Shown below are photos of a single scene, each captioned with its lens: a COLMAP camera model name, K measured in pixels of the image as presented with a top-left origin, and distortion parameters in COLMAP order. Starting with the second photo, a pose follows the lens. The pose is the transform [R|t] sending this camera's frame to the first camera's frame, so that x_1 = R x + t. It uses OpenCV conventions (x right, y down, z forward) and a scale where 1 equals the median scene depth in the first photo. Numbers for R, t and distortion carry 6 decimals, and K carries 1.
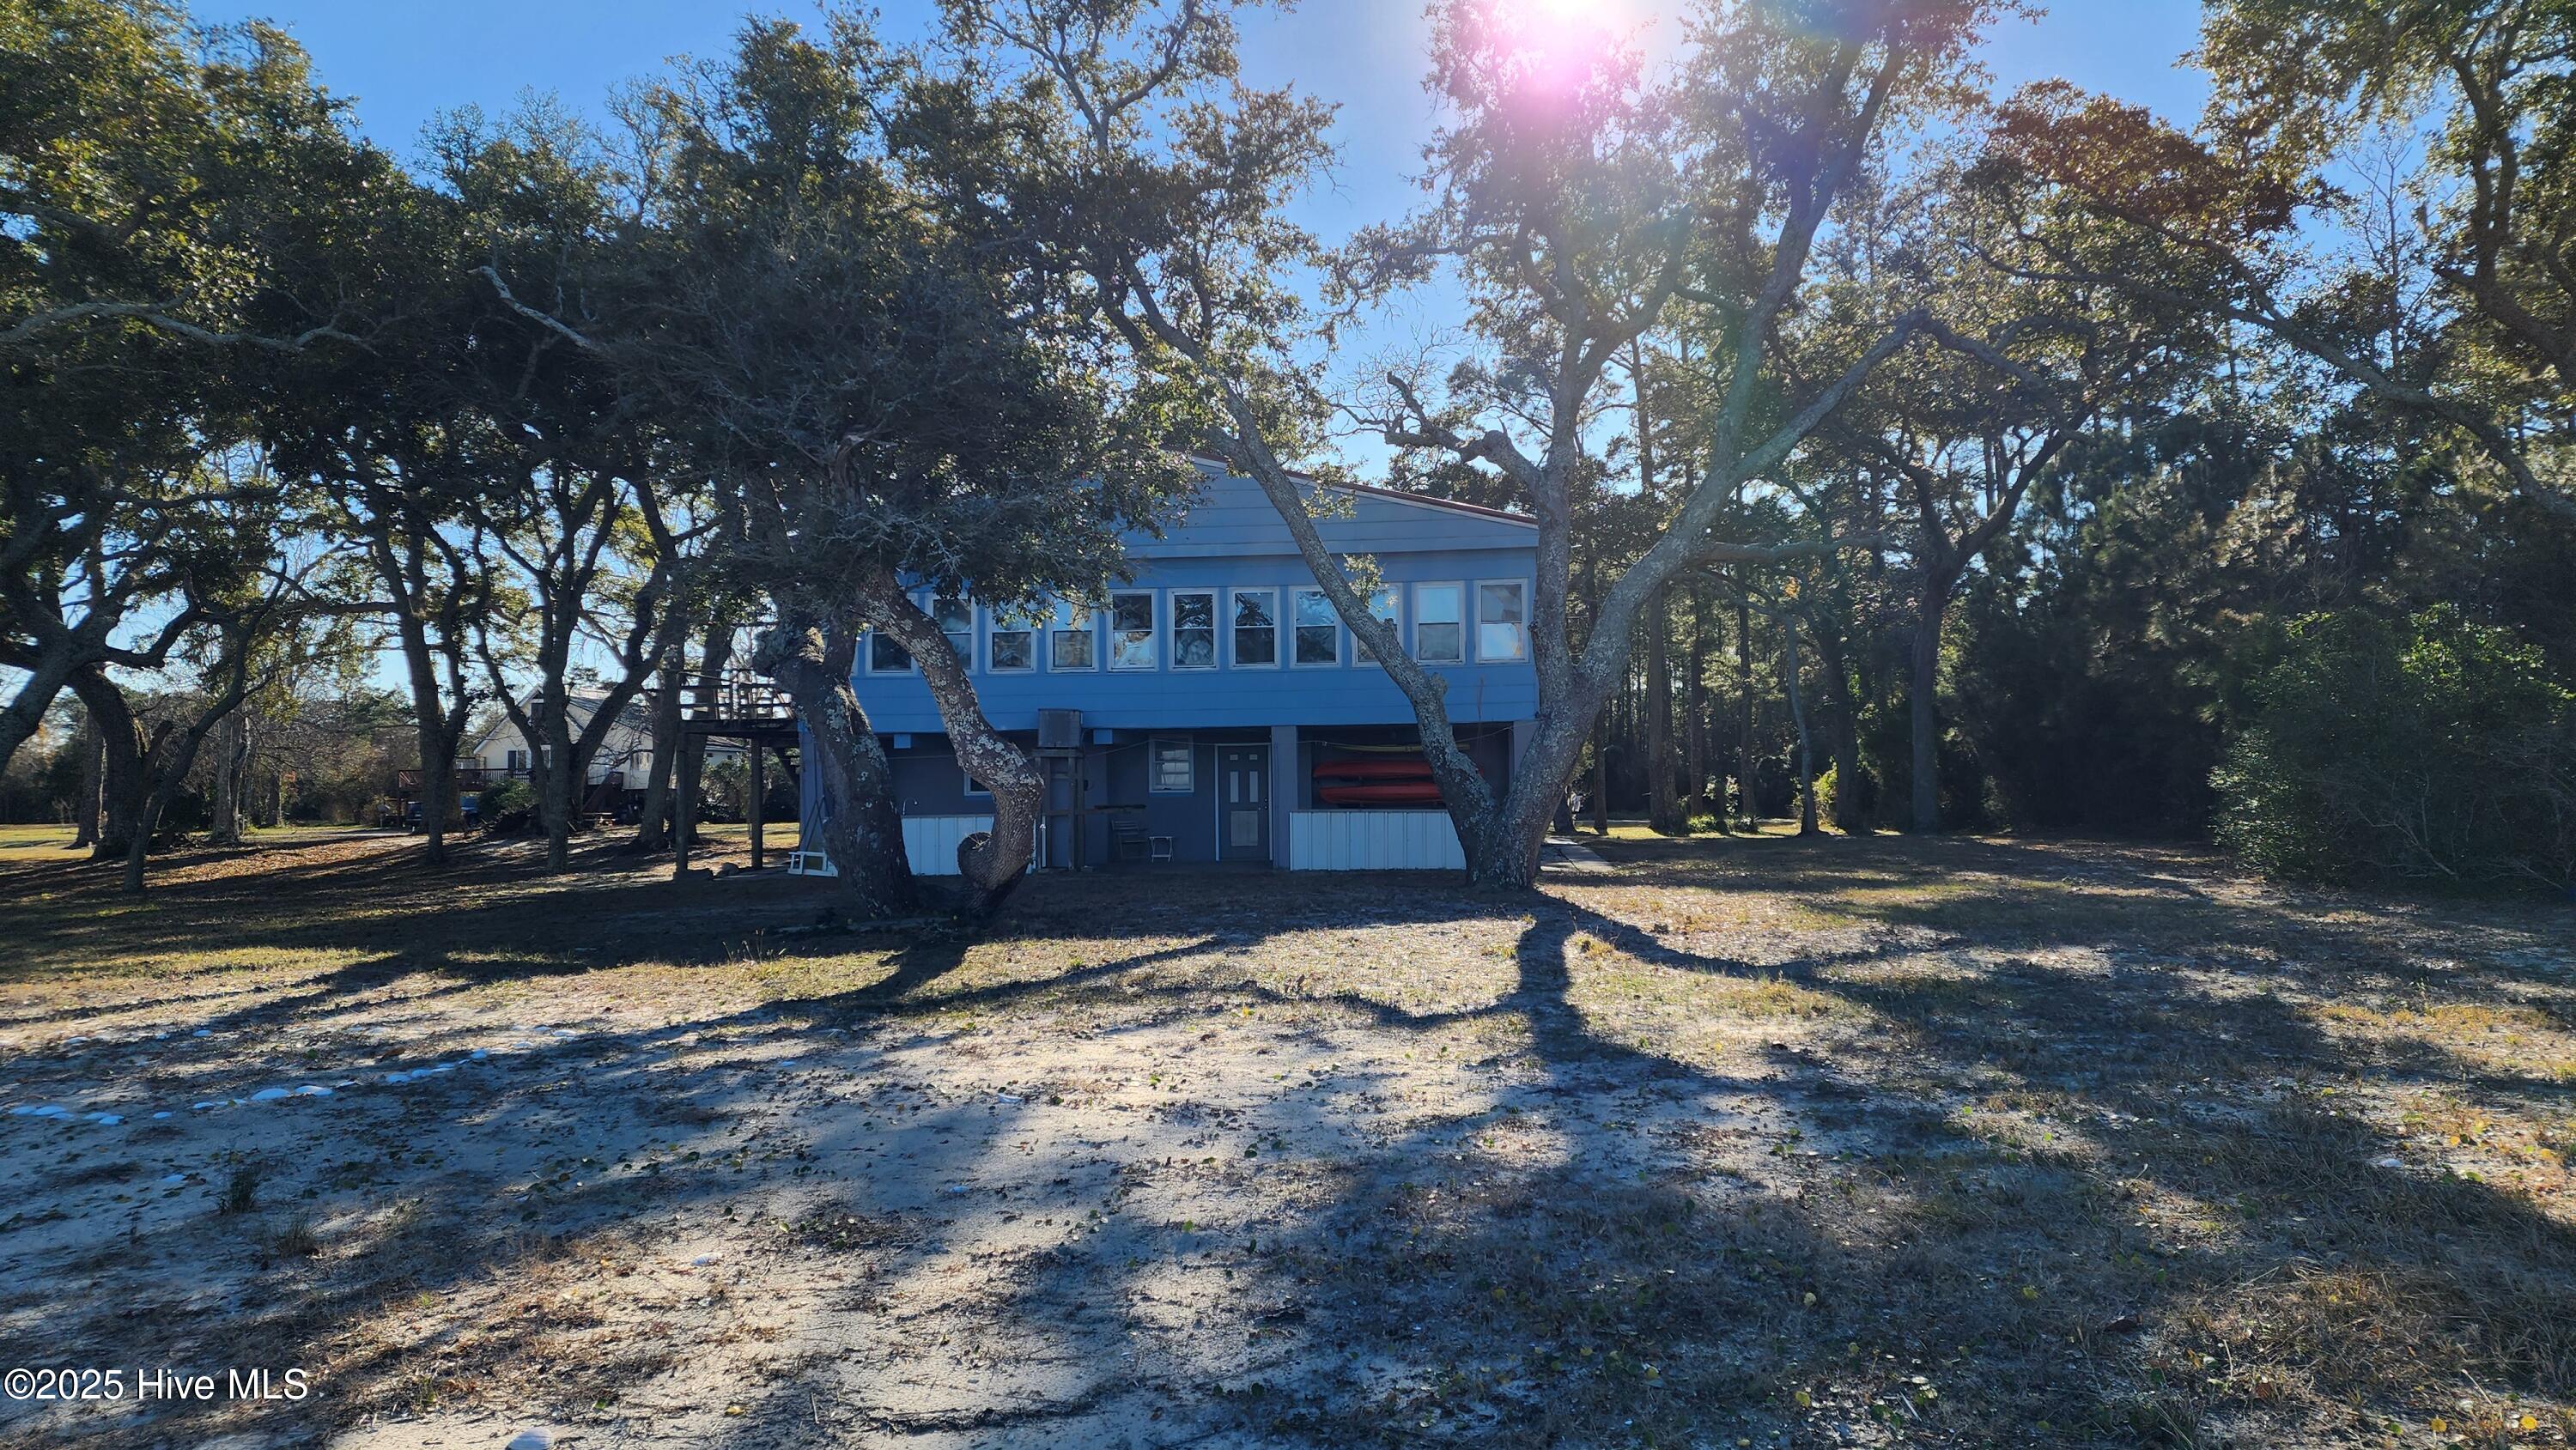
lens RADIAL K [[1875.4, 0, 1288.0], [0, 1875.4, 725.0], [0, 0, 1]] dist [0.167111, -0.000710]
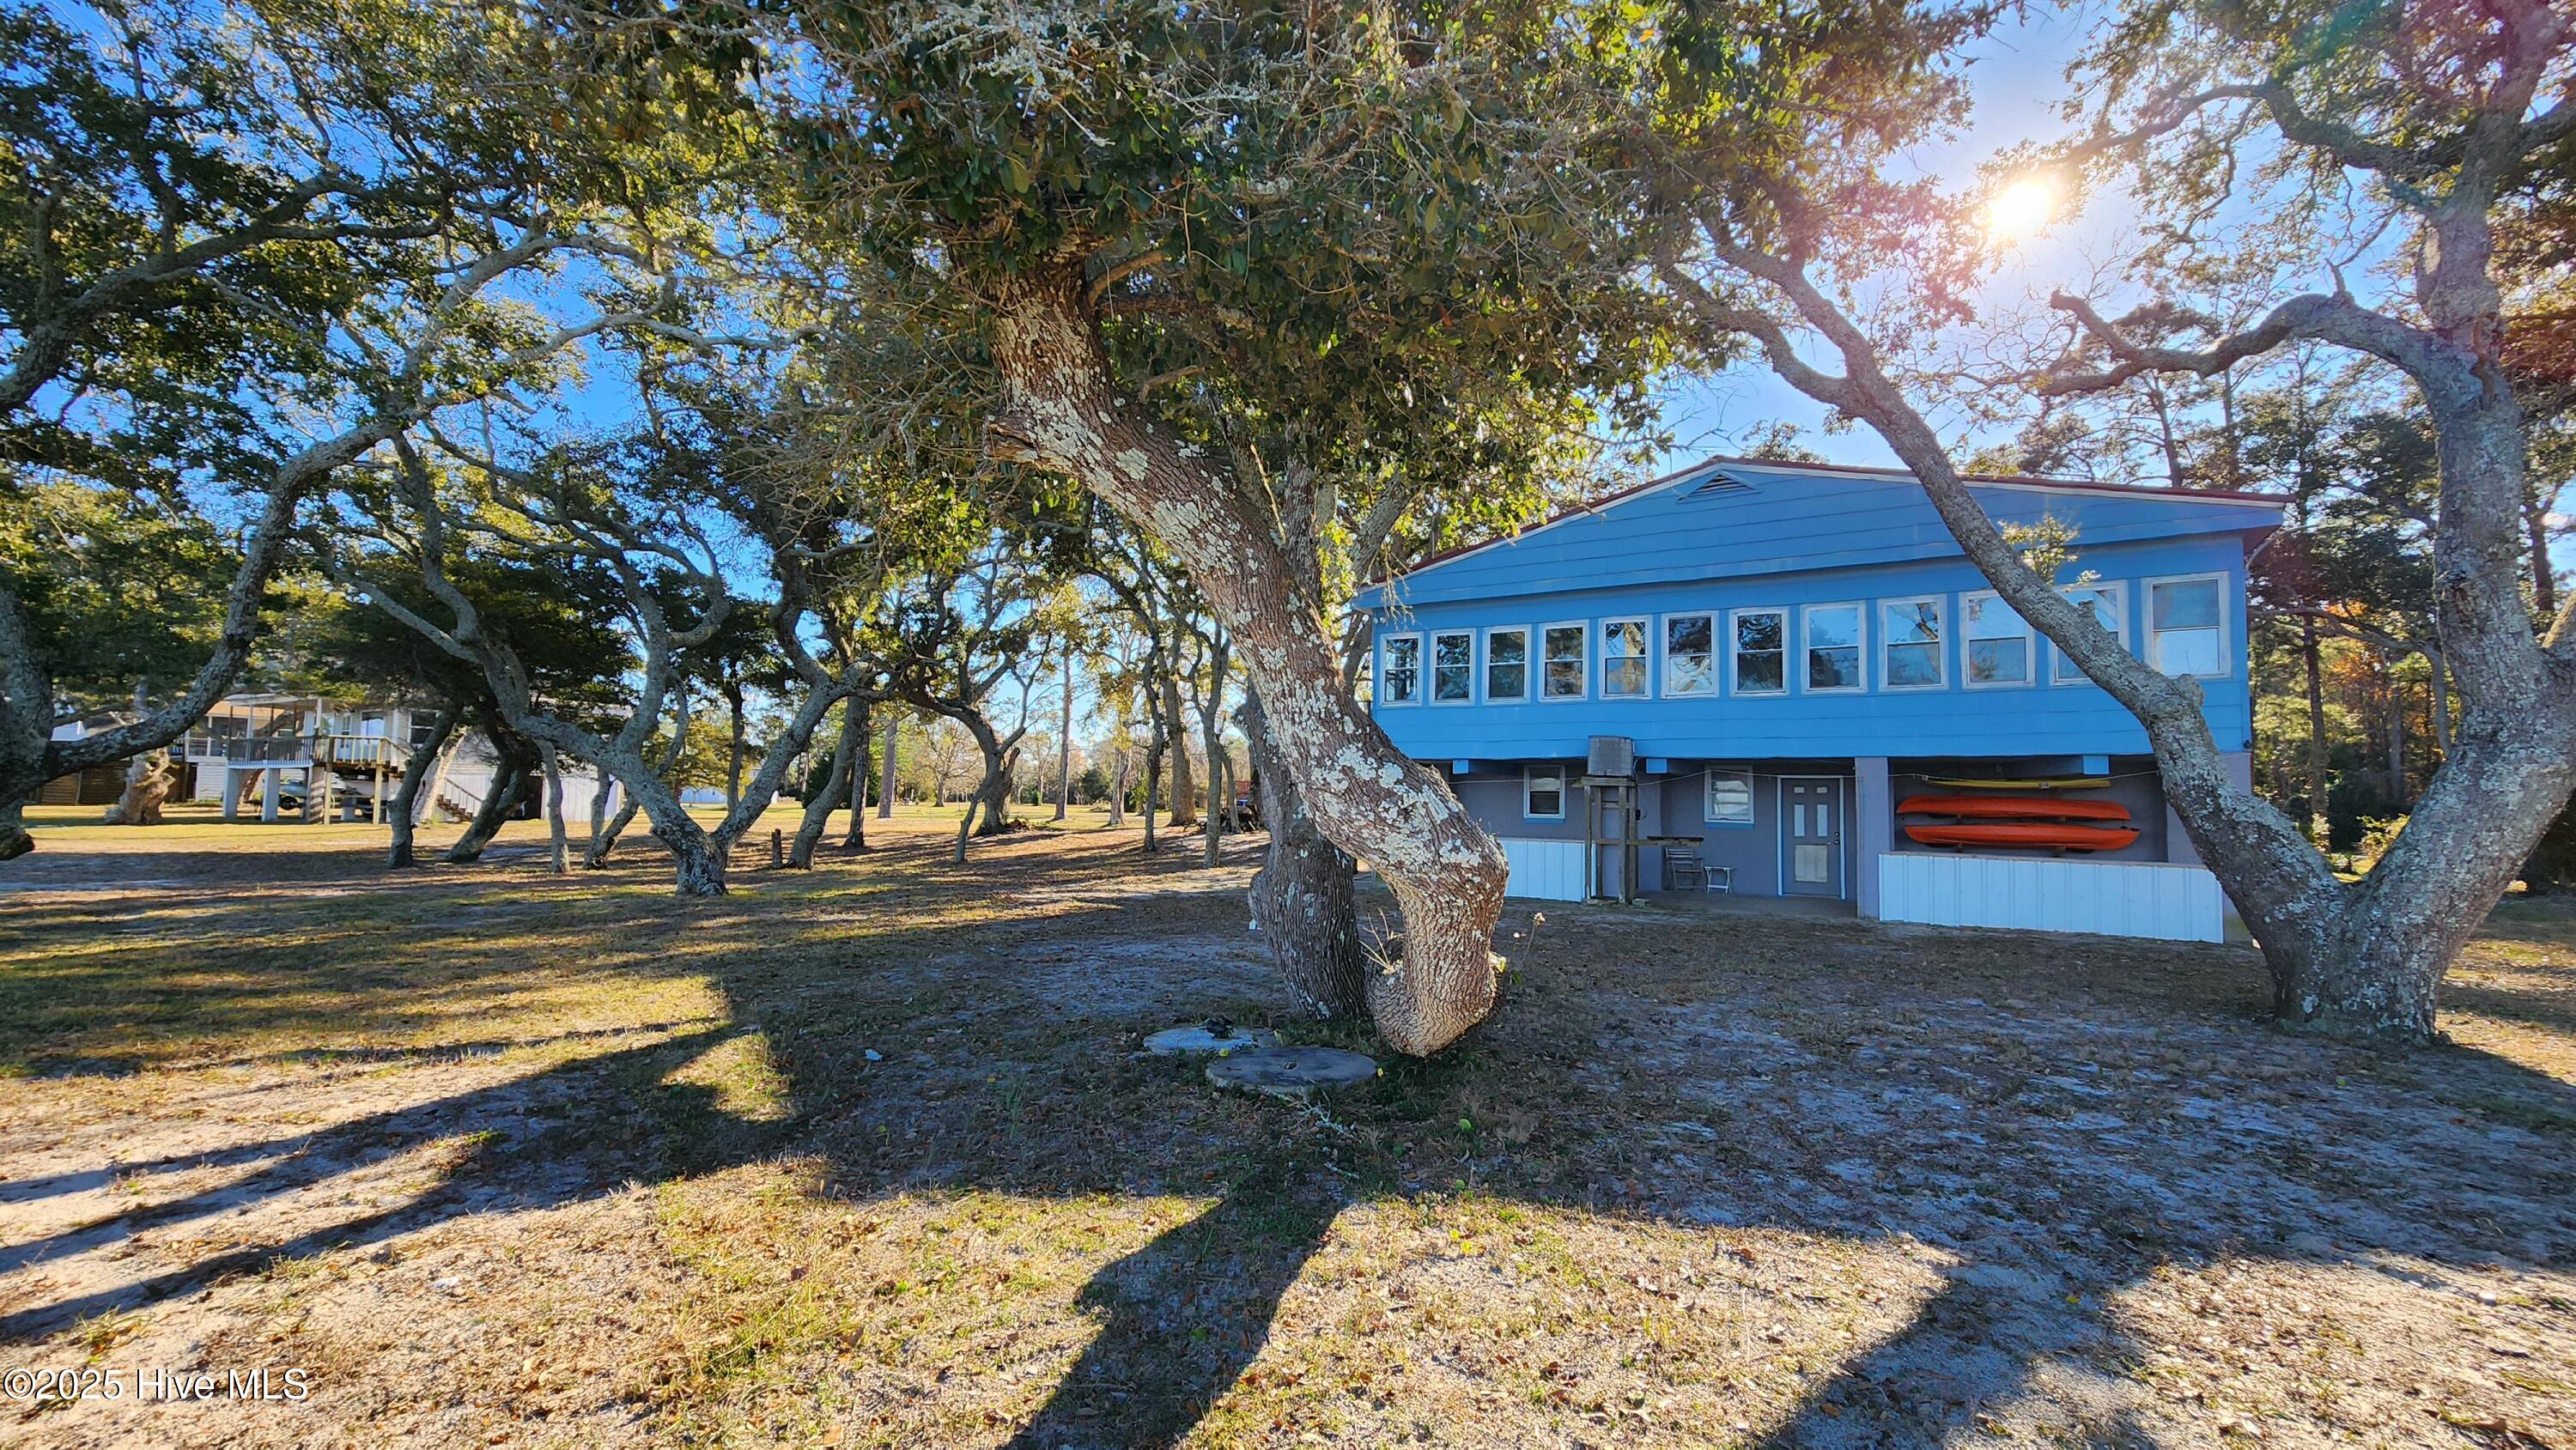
lens RADIAL K [[1044.0, 0, 1288.3], [0, 1044.0, 736.6], [0, 0, 1]] dist [-0.002037, -0.000166]
pose [[0.905150, 0.002180, -0.425086, -0.041734], [-0.012144, 0.999711, -0.020732, 0.004570], [0.424918, 0.023928, 0.904915, 0.432806]]
